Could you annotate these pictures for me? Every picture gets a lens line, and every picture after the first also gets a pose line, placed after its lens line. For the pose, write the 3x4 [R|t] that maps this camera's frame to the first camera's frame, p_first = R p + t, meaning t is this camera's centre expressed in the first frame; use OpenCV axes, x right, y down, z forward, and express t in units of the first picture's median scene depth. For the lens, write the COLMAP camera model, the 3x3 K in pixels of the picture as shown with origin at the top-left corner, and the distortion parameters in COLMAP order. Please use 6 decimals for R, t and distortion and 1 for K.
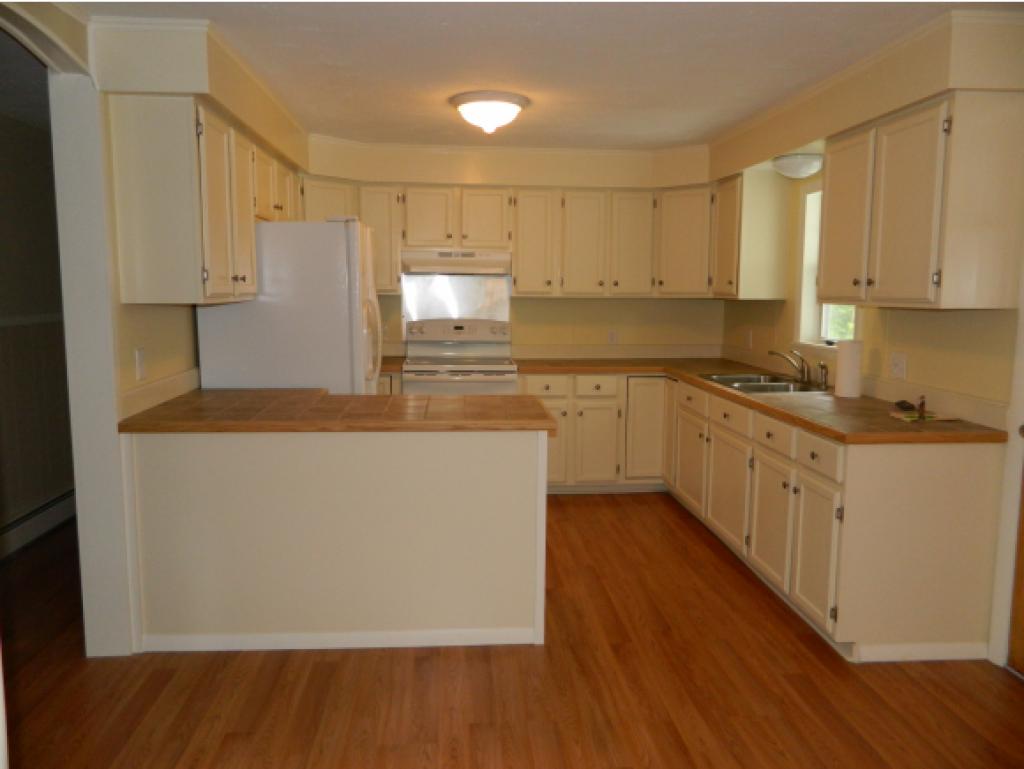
lens RADIAL K [[757.1, 0, 505.0], [0, 757.1, 383.8], [0, 0, 1]] dist [0.005373, 0.000637]
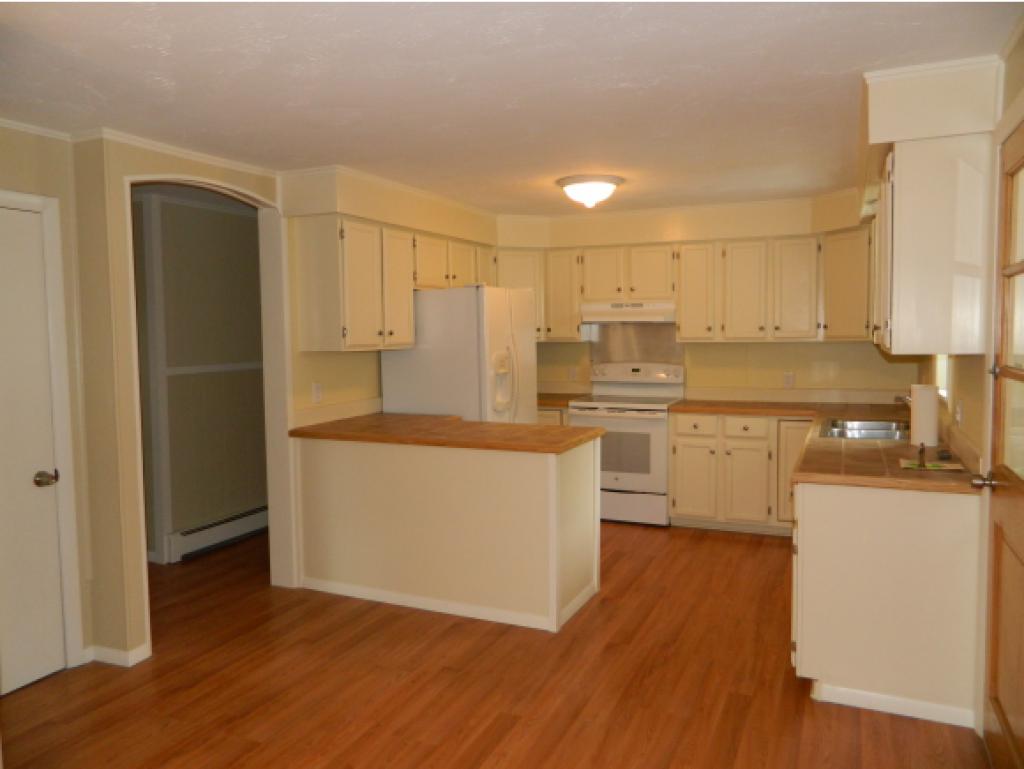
lens RADIAL K [[757.1, 0, 505.0], [0, 757.1, 383.8], [0, 0, 1]] dist [0.005373, 0.000637]
pose [[0.874366, 0.017170, -0.484964, 0.343822], [-0.044407, 0.998012, -0.044729, 0.004609], [0.483232, 0.060645, 0.873390, -0.069596]]
